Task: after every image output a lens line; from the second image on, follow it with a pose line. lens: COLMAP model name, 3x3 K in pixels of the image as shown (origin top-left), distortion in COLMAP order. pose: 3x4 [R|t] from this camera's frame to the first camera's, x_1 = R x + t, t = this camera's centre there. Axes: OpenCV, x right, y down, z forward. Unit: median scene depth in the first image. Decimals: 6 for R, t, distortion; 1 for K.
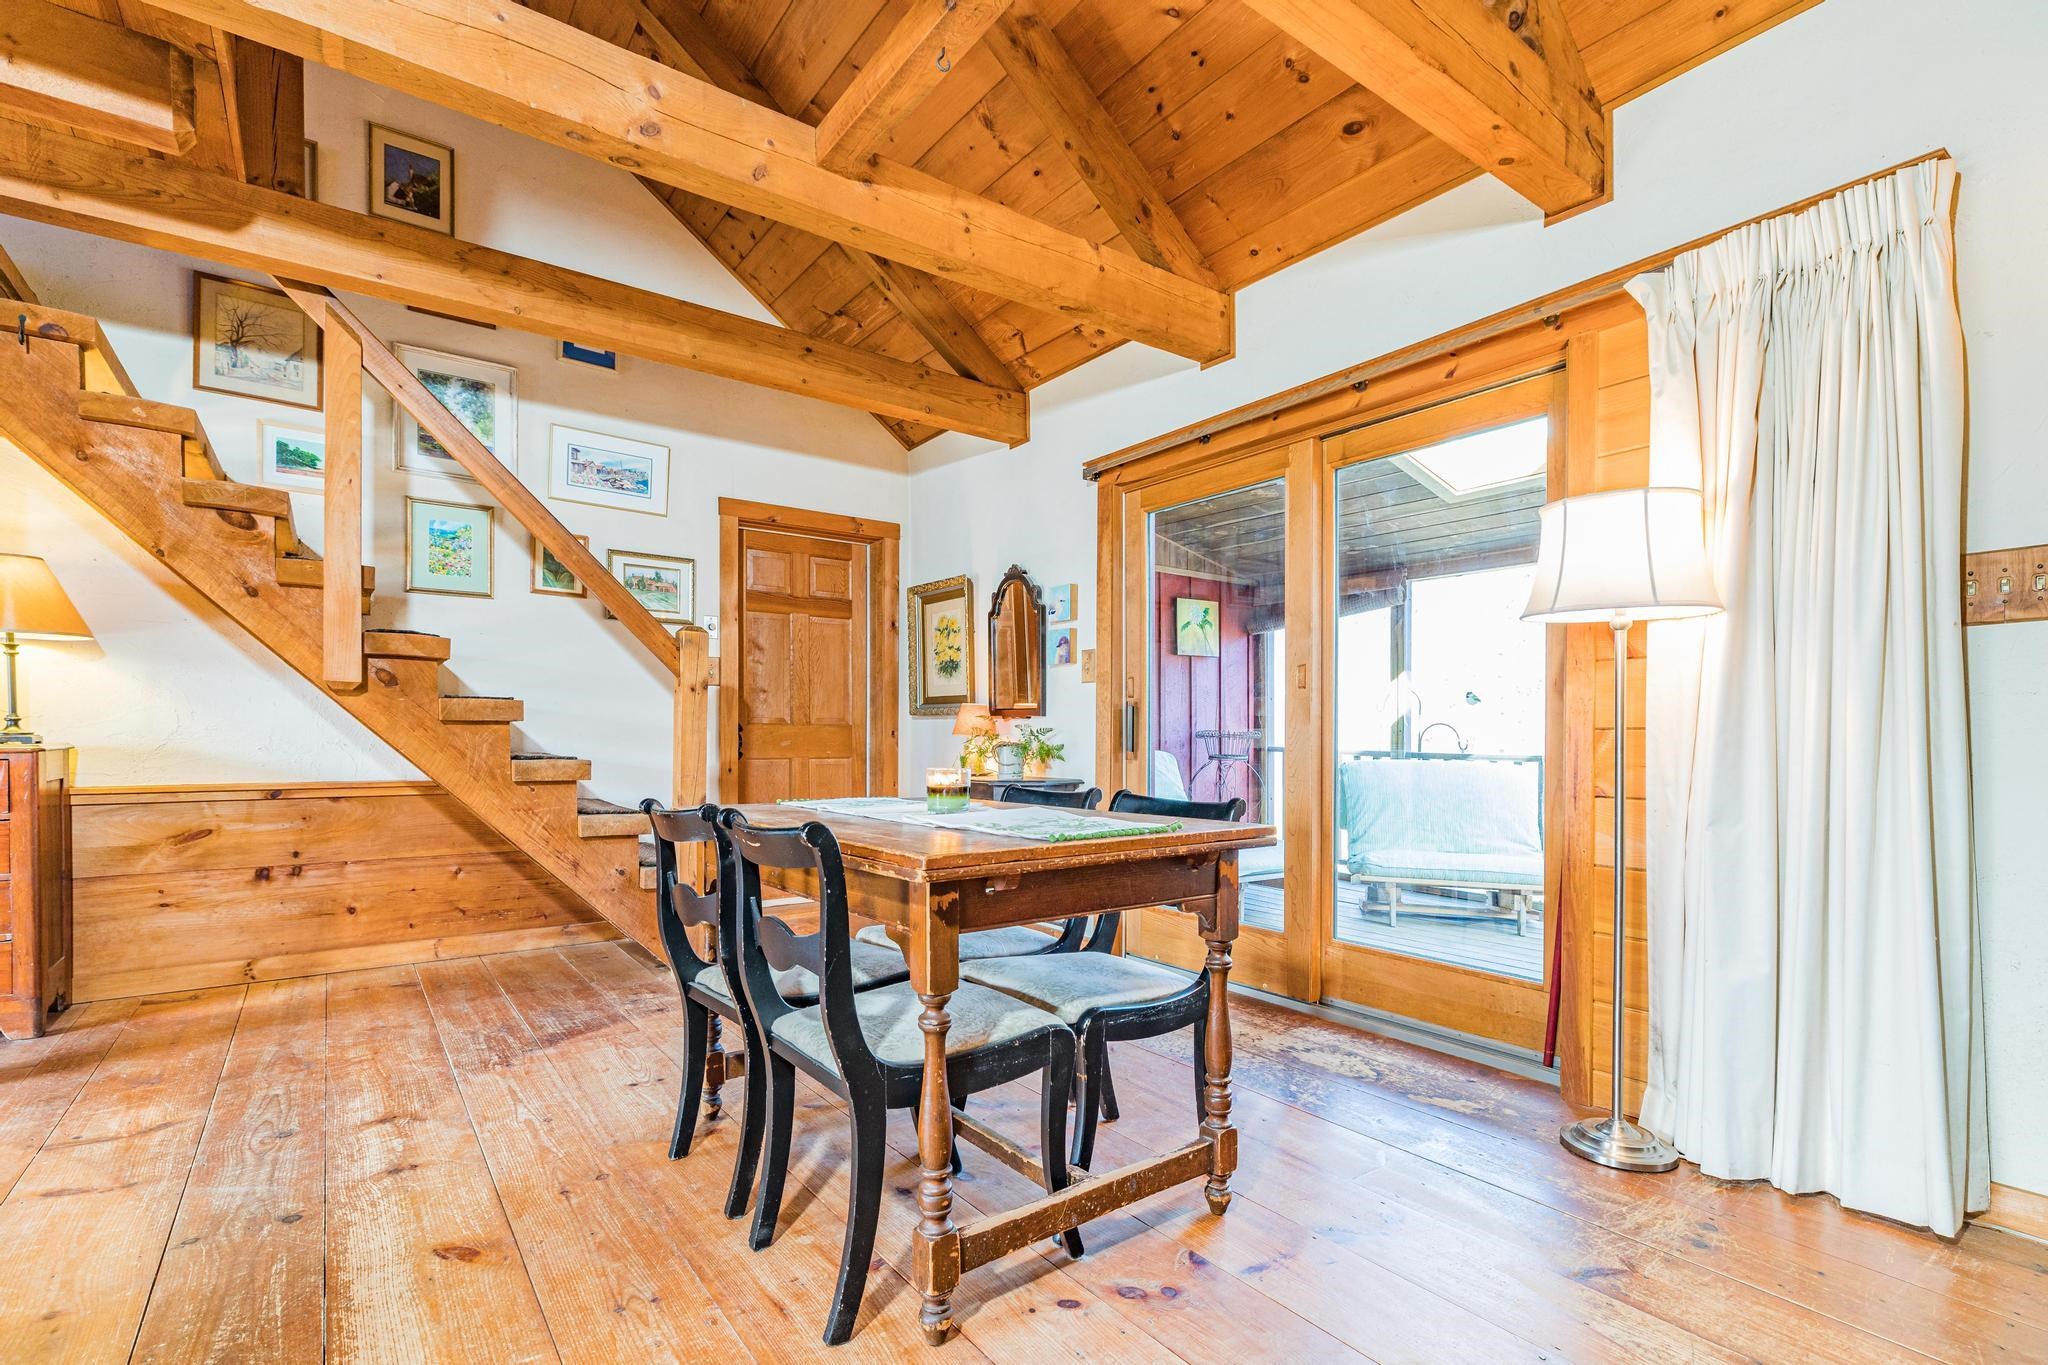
lens RADIAL K [[931.8, 0, 1010.0], [0, 931.8, 744.4], [0, 0, 1]] dist [0.001104, 0.000342]
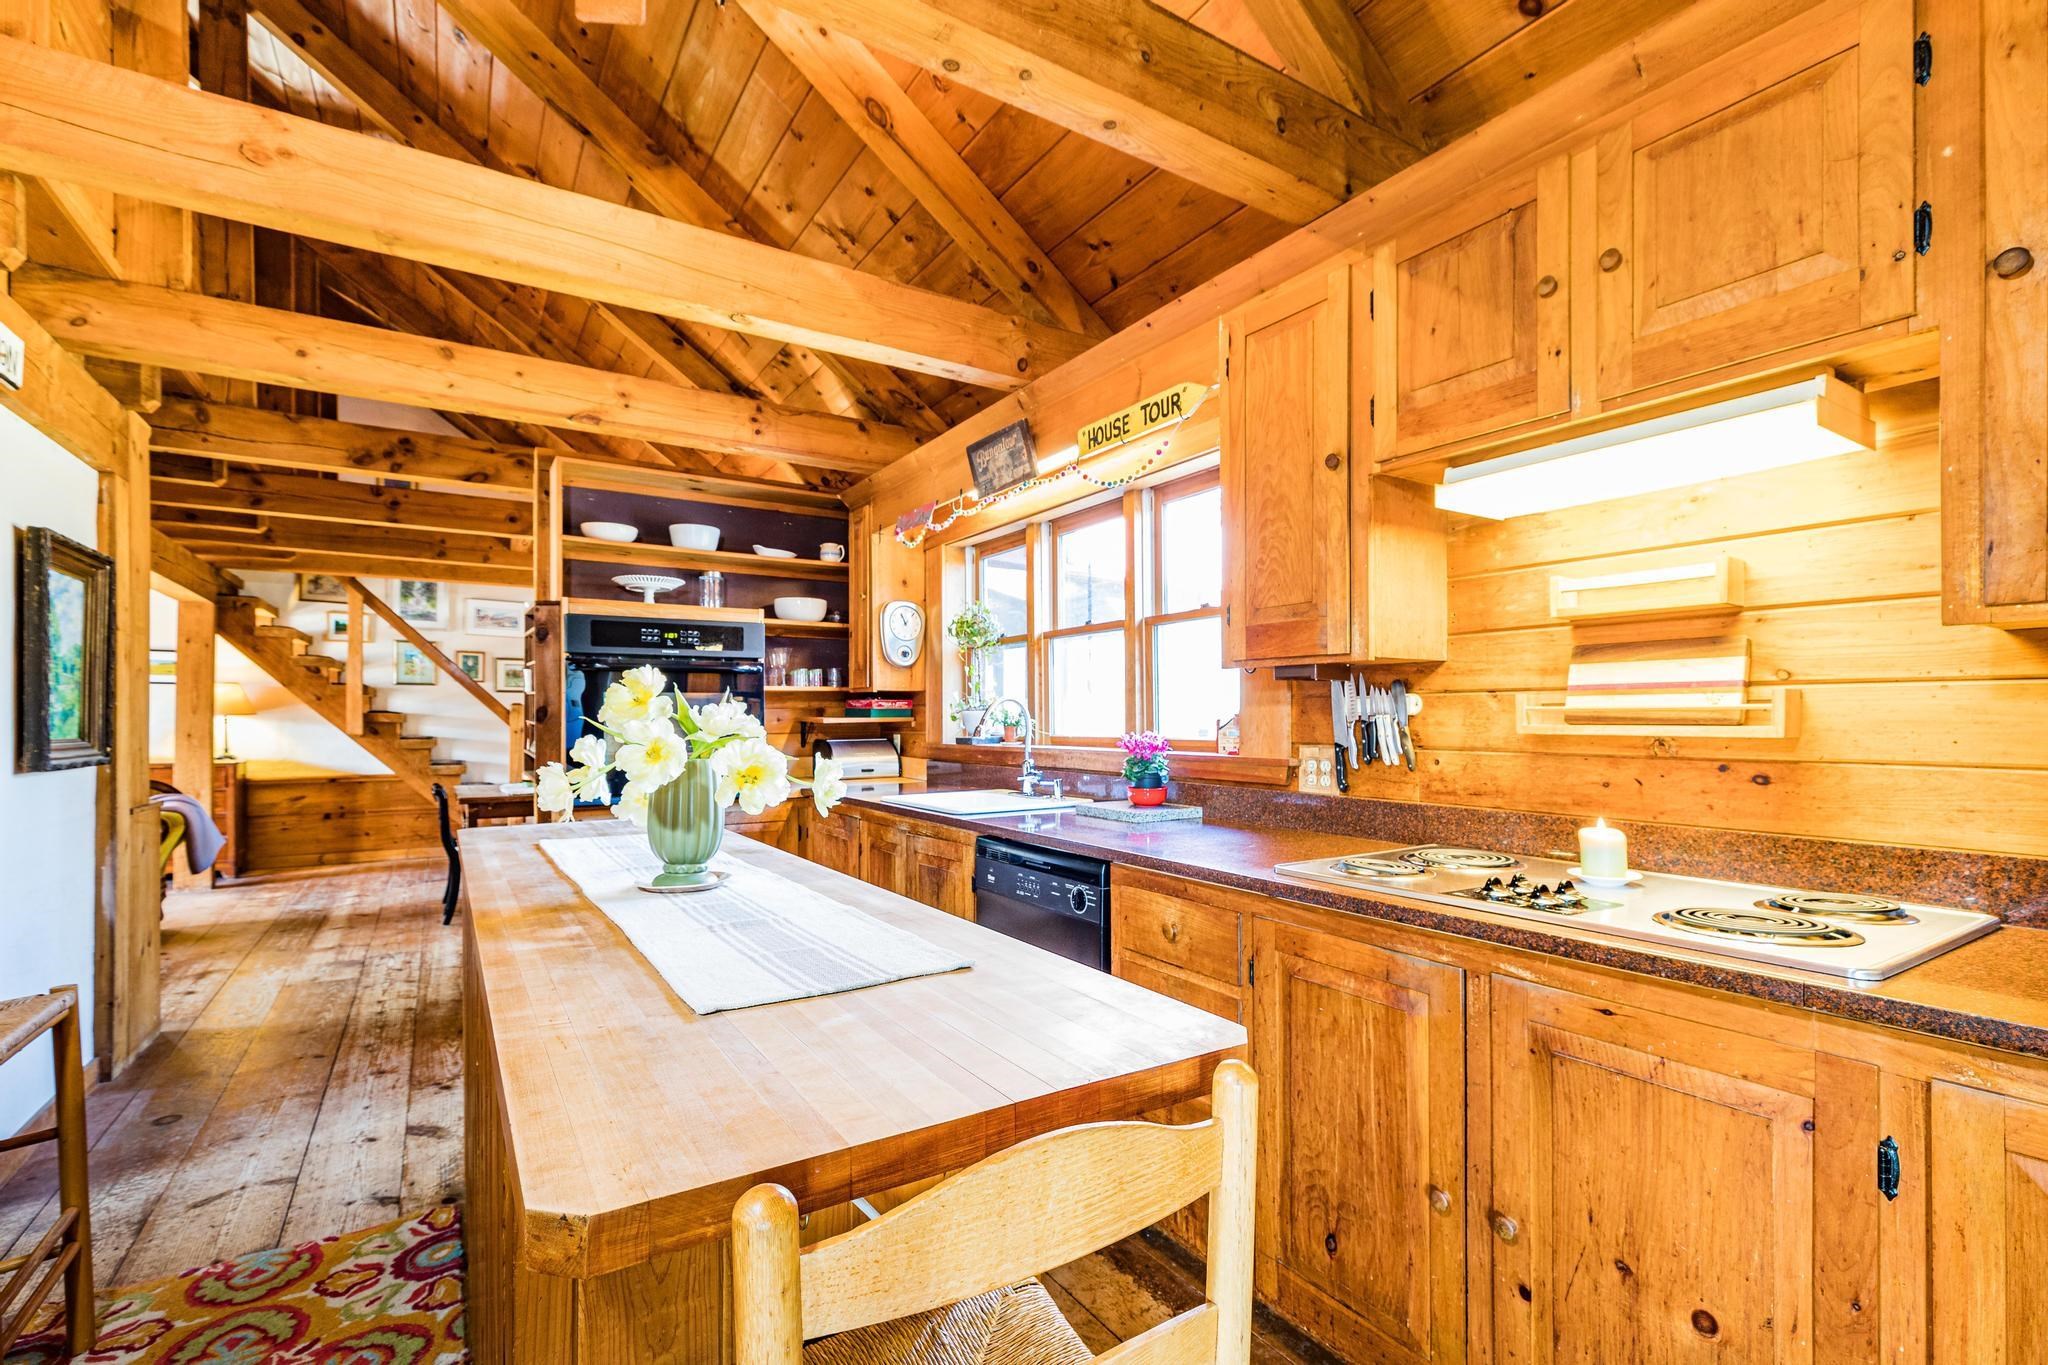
lens RADIAL K [[931.8, 0, 1025.8], [0, 931.8, 693.8], [0, 0, 1]] dist [0.001104, 0.000342]
pose [[0.997291, -0.001095, -0.073544, 1.054098], [0.000155, 0.999918, -0.012779, -0.128643], [0.073552, 0.012733, 0.997210, -1.130557]]
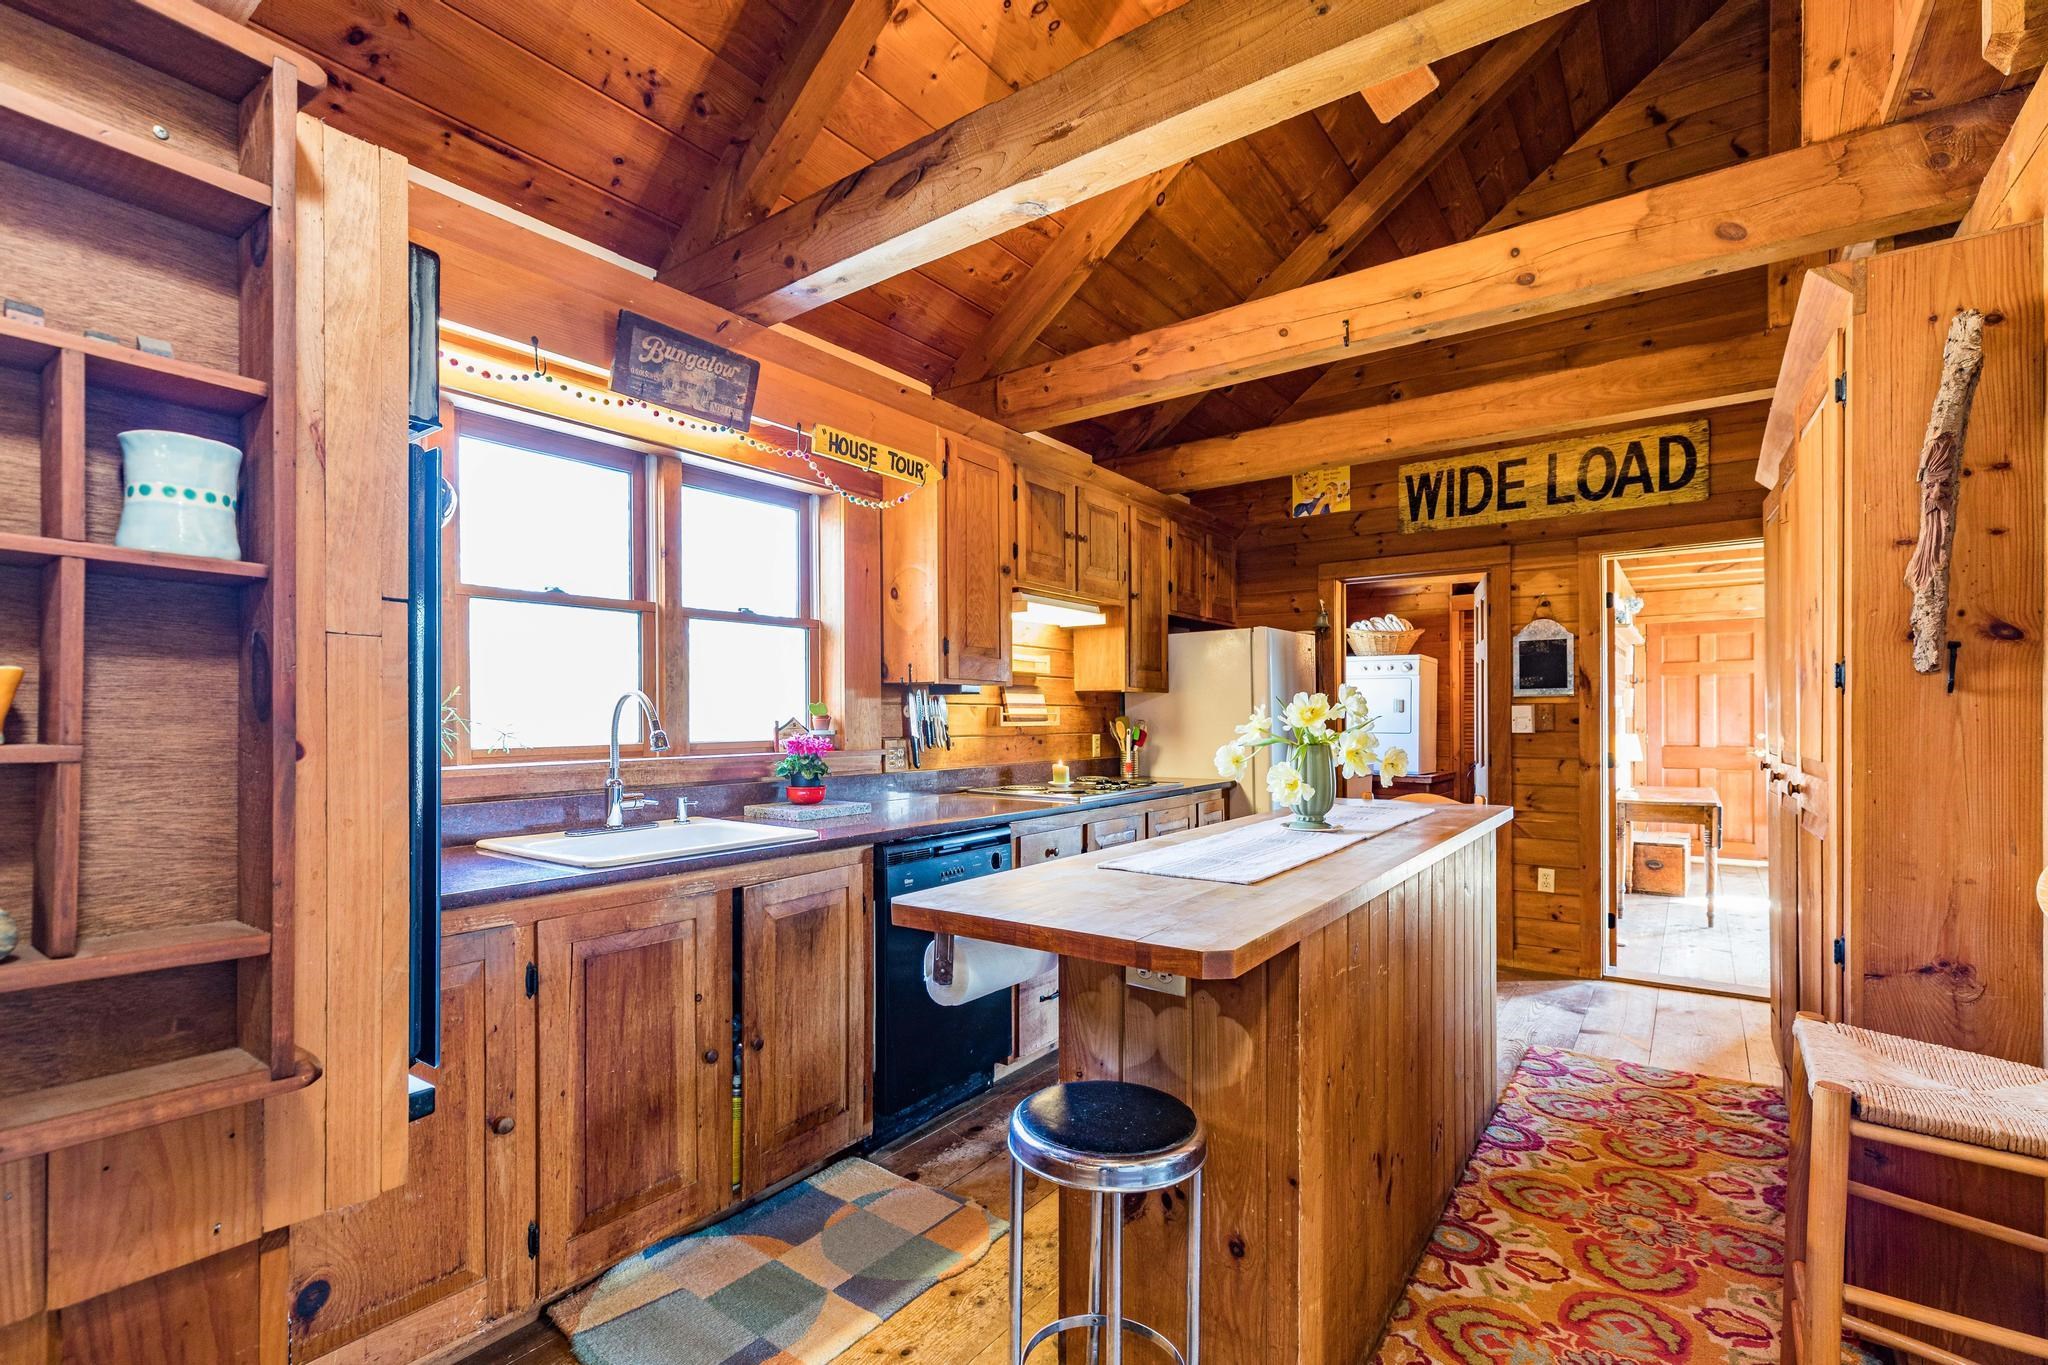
lens RADIAL K [[931.8, 0, 996.6], [0, 931.8, 727.7], [0, 0, 1]] dist [0.001104, 0.000342]
pose [[-0.293045, 0.001963, 0.956097, -2.396722], [0.003108, 0.999995, -0.001100, -0.046395], [-0.956094, 0.002649, -0.293050, 2.678813]]
